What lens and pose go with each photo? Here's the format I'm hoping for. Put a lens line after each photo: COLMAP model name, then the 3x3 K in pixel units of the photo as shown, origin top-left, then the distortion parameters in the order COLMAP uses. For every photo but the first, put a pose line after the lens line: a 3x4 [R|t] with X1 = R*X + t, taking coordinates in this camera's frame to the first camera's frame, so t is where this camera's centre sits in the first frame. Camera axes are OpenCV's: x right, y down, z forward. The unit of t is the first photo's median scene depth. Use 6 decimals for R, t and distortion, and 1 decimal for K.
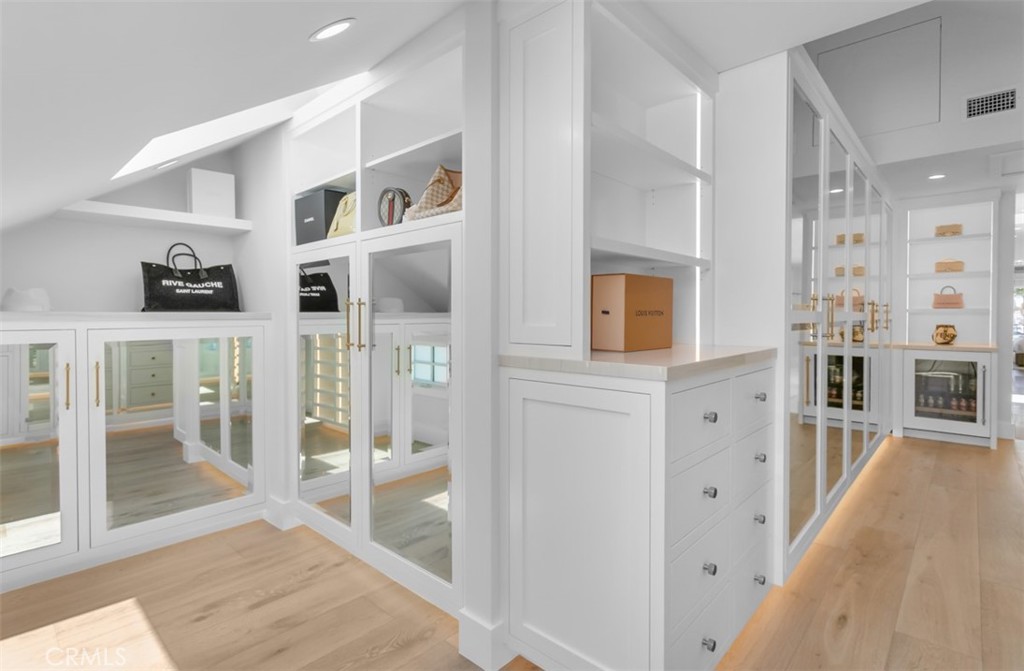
lens RADIAL K [[505.6, 0, 512.4], [0, 505.6, 314.3], [0, 0, 1]] dist [0.001214, -0.000240]
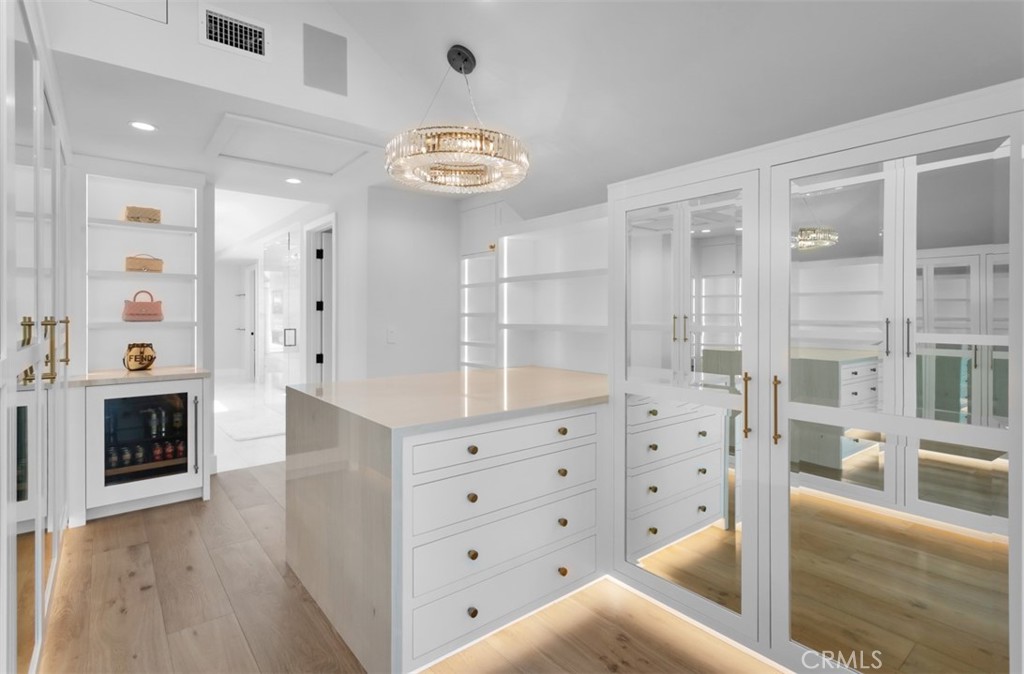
lens RADIAL K [[499.1, 0, 513.2], [0, 499.1, 320.6], [0, 0, 1]] dist [-0.000769, -0.000334]
pose [[0.140274, -0.003372, 0.990107, 0.221982], [0.001052, 0.999994, 0.003257, -0.014333], [-0.990112, 0.000584, 0.140277, 0.372459]]
